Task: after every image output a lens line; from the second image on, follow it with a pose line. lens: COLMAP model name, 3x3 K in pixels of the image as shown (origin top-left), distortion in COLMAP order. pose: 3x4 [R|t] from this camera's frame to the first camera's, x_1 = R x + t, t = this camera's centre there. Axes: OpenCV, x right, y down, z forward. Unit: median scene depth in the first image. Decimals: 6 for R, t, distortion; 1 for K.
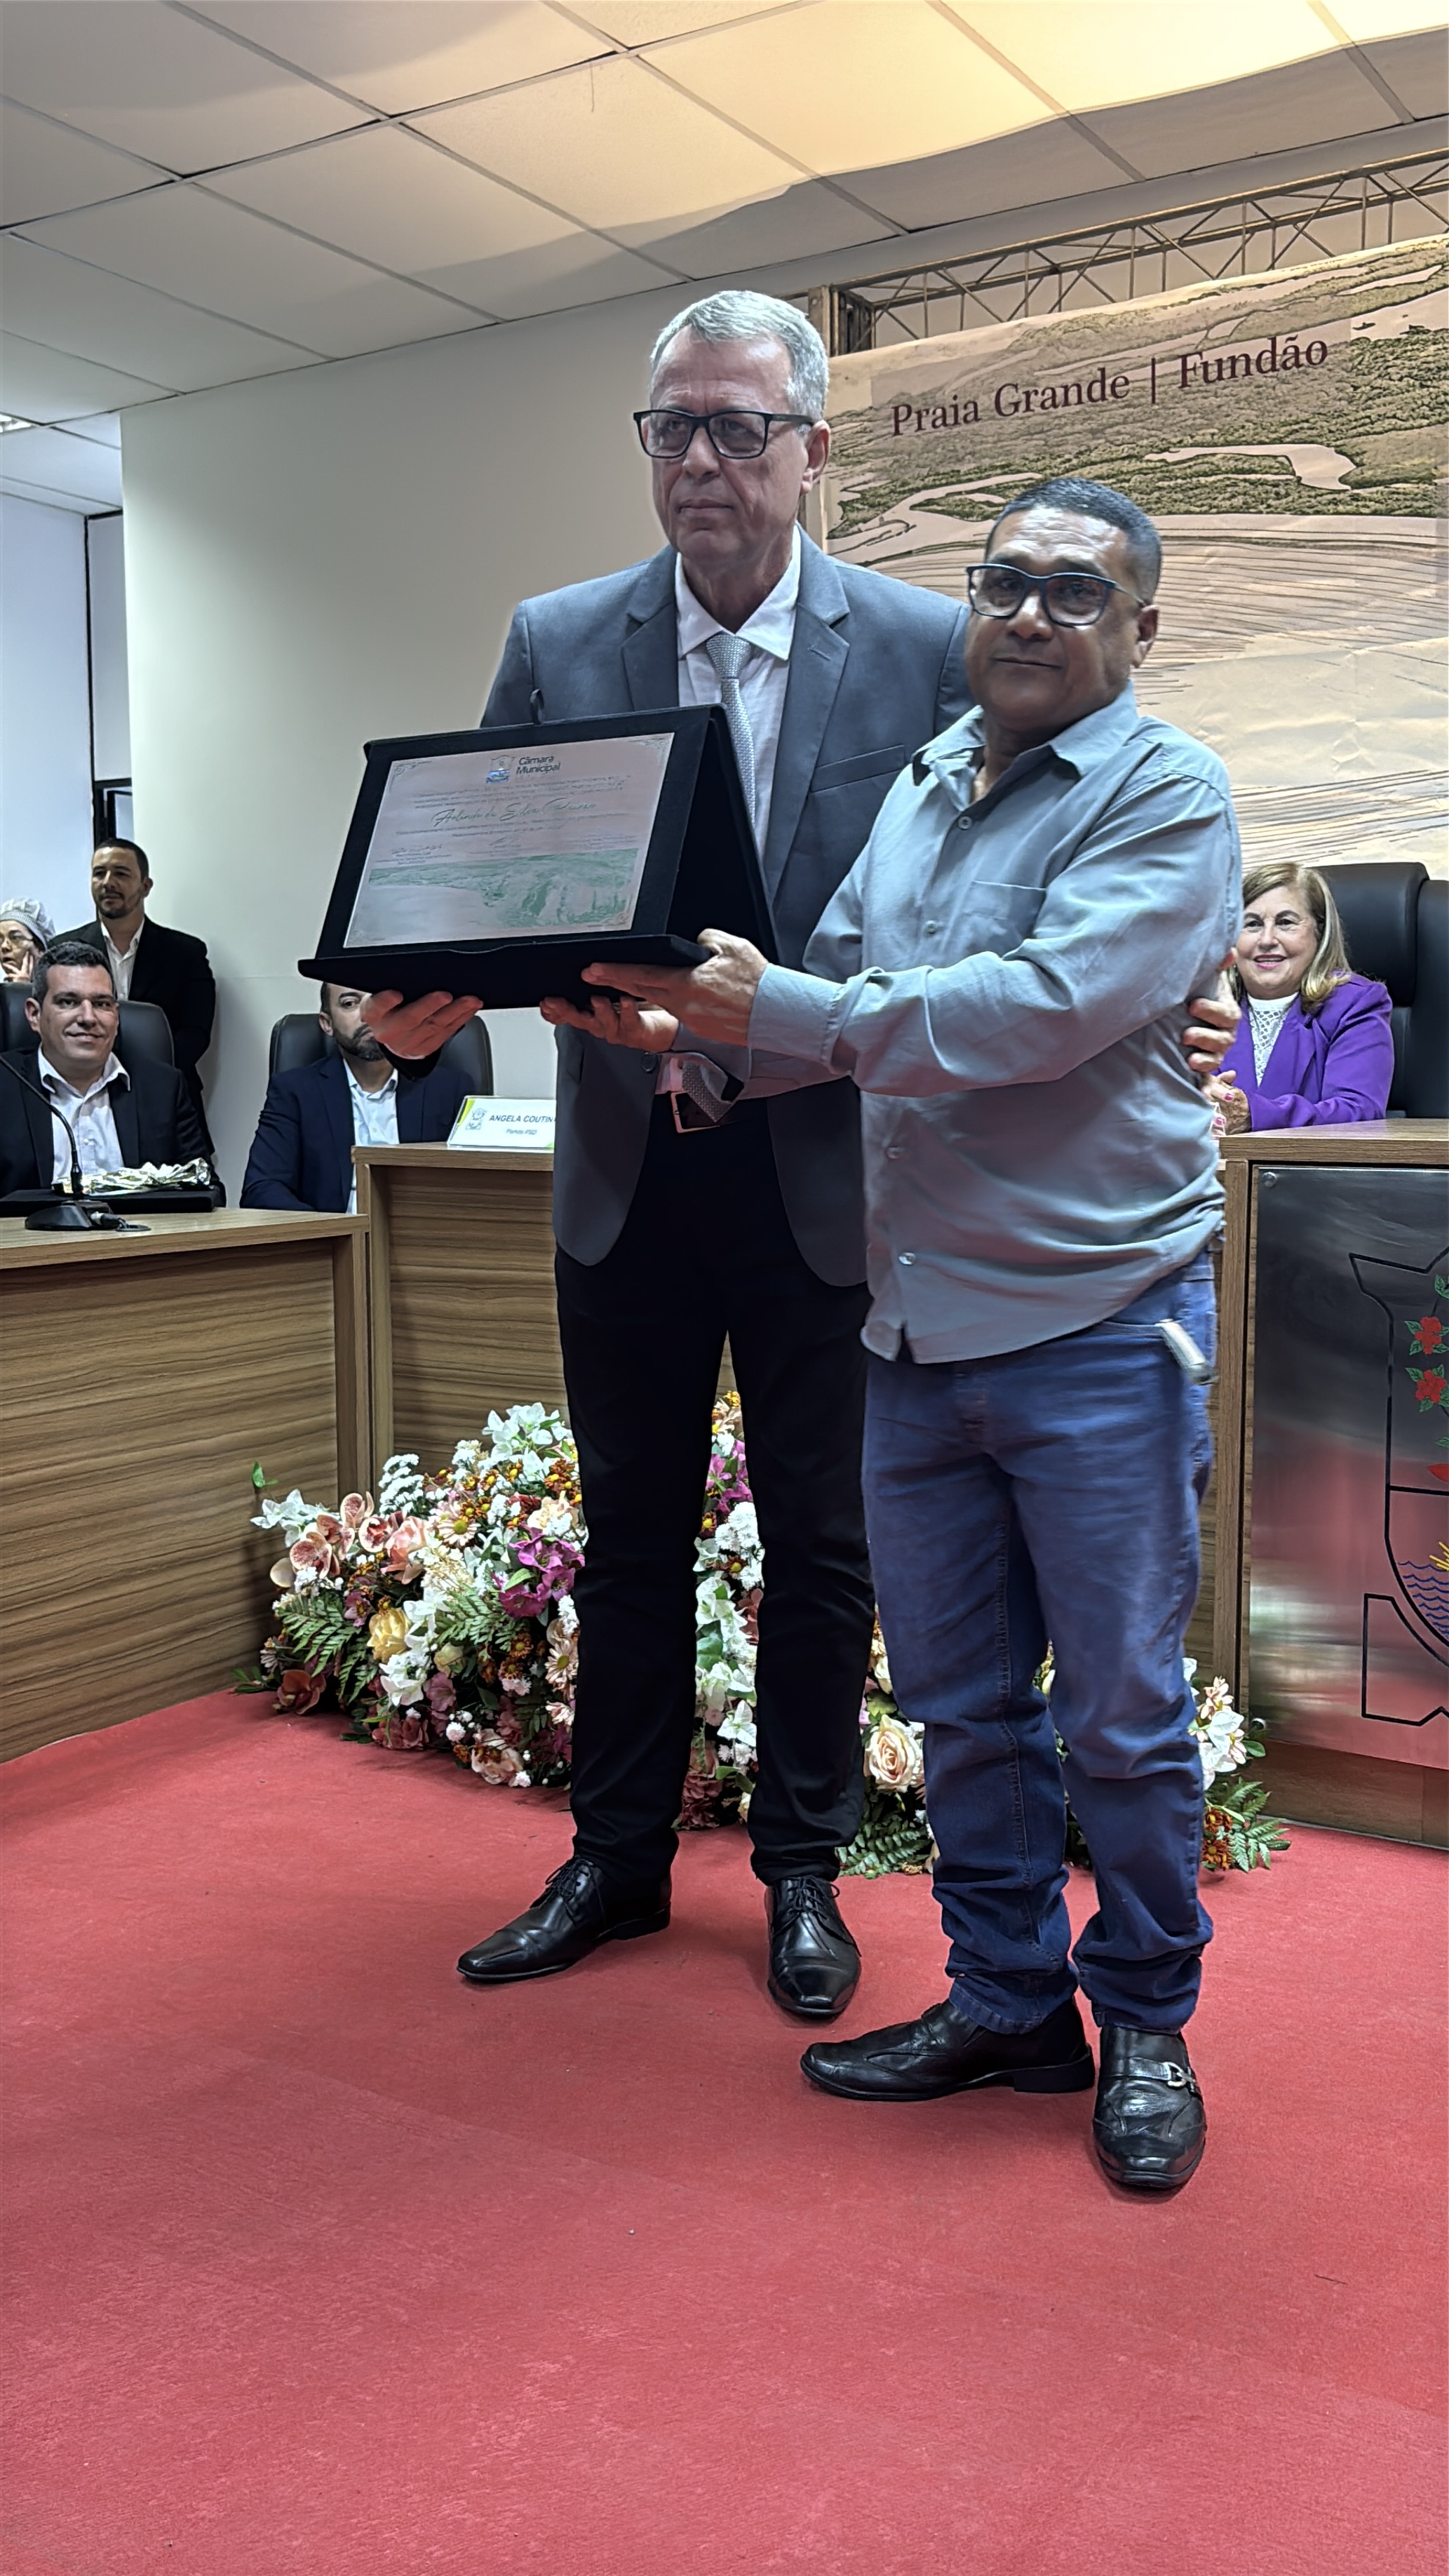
lens RADIAL K [[2275.5, 0, 718.2], [0, 2275.5, 1285.9], [0, 0, 1]] dist [0.023097, -0.028416]
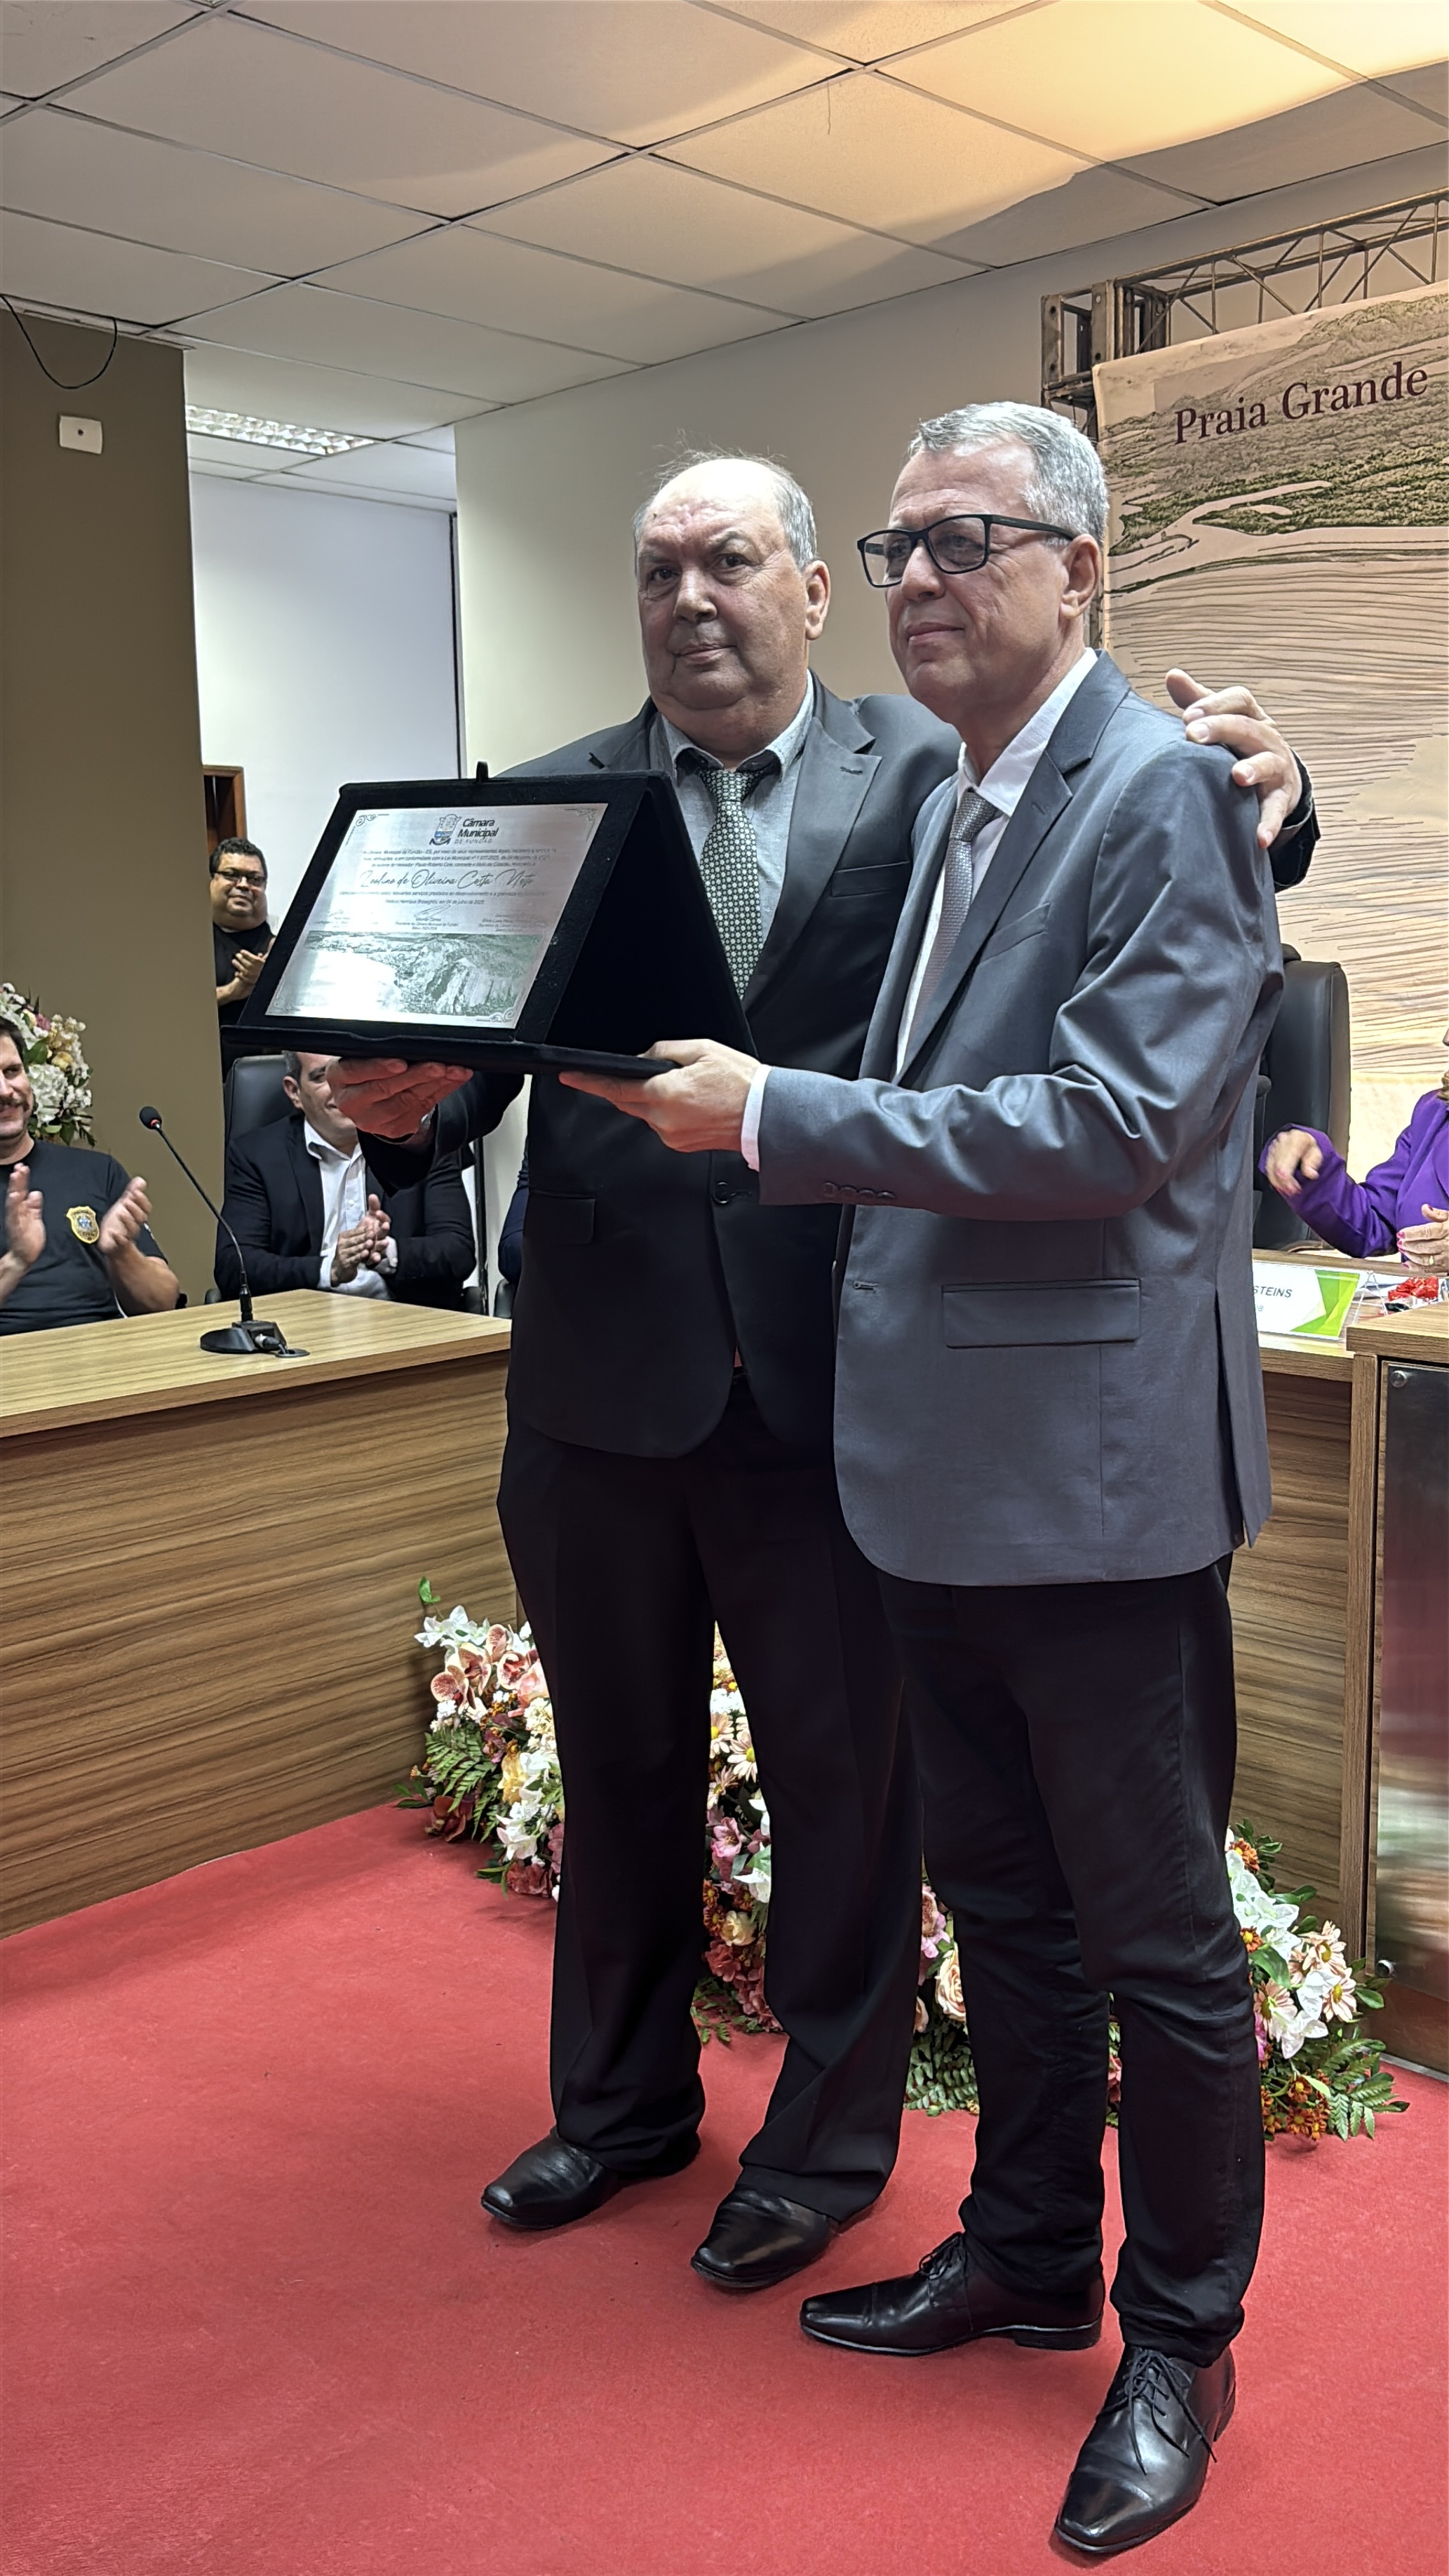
lens RADIAL K [[2275.5, 0, 740.3], [0, 2275.5, 1286.2], [0, 0, 1]] dist [0.023097, -0.028416]
pose [[0.979390, 0.016887, -0.201270, 0.106526], [-0.008088, 0.998978, 0.044459, -0.076921], [0.201815, -0.041915, 0.978526, 0.043472]]
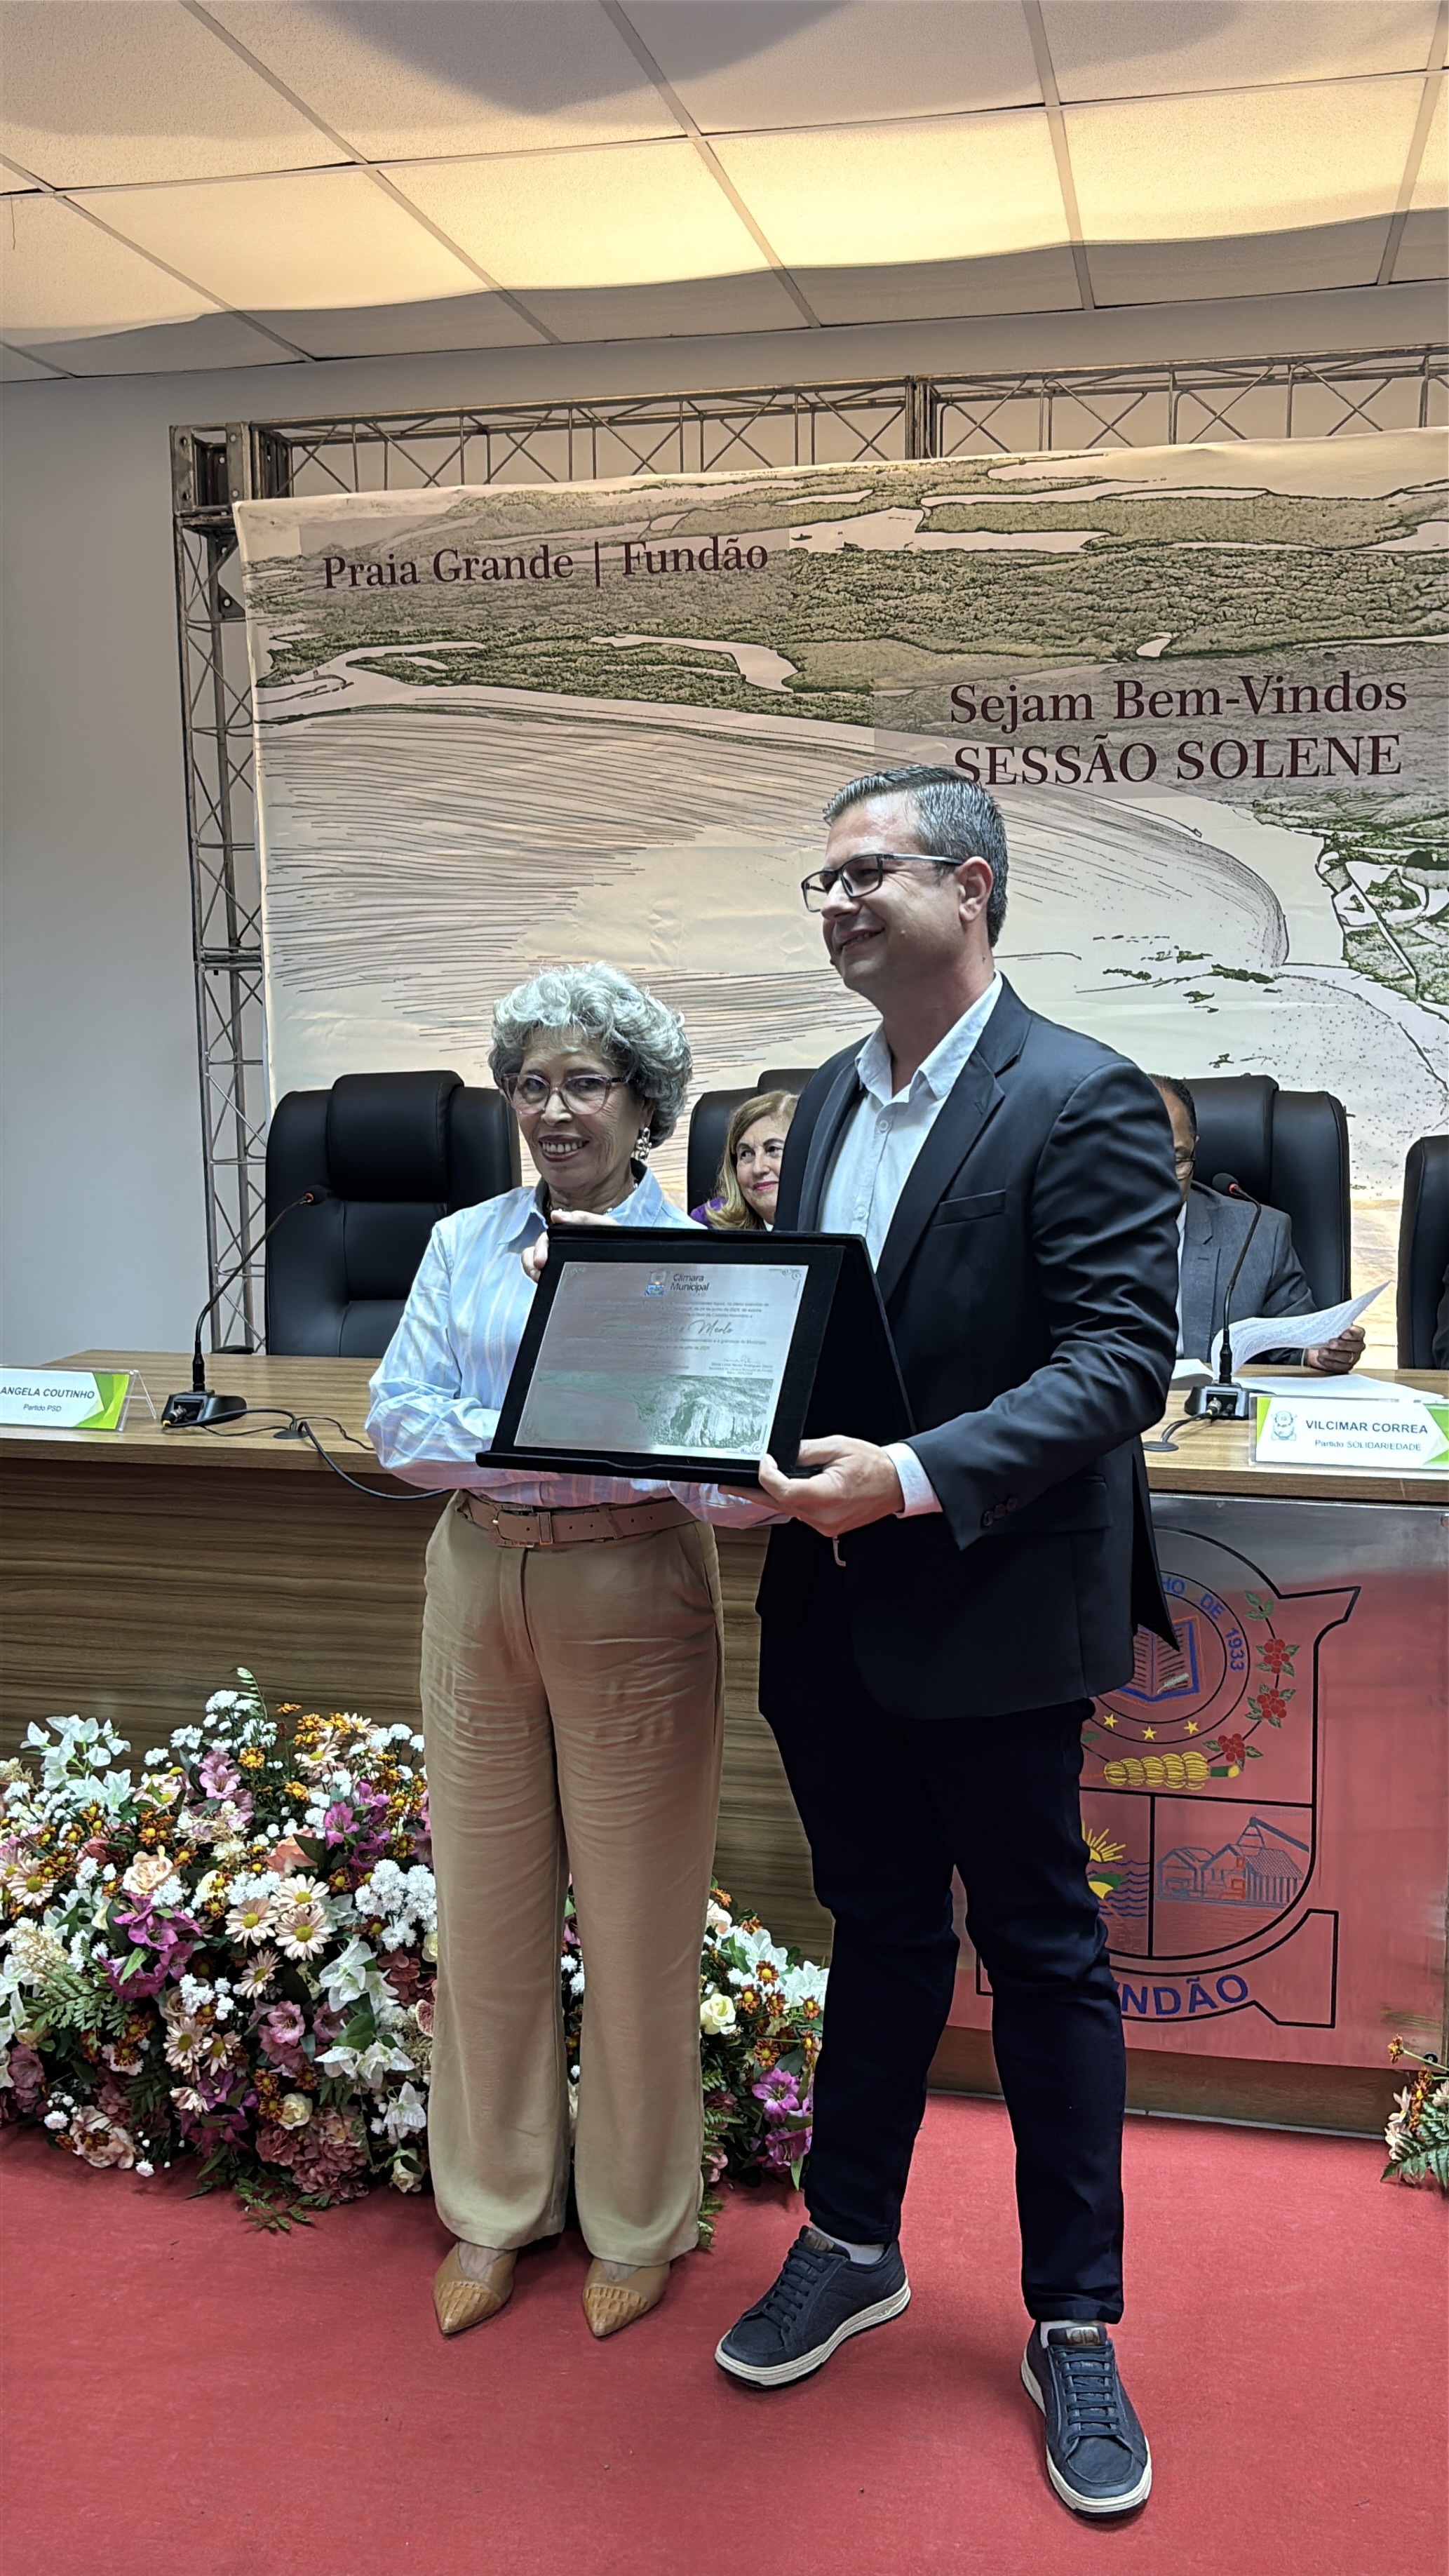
lens RADIAL K [[2275.5, 0, 729.8], [0, 2275.5, 1259.2], [0, 0, 1]] dist [0.023097, -0.028416]
pose [[0.944031, -0.041864, 0.327190, -0.100882], [0.036227, 0.999072, 0.023309, -0.114898], [-0.327862, -0.010151, 0.944671, 0.024535]]
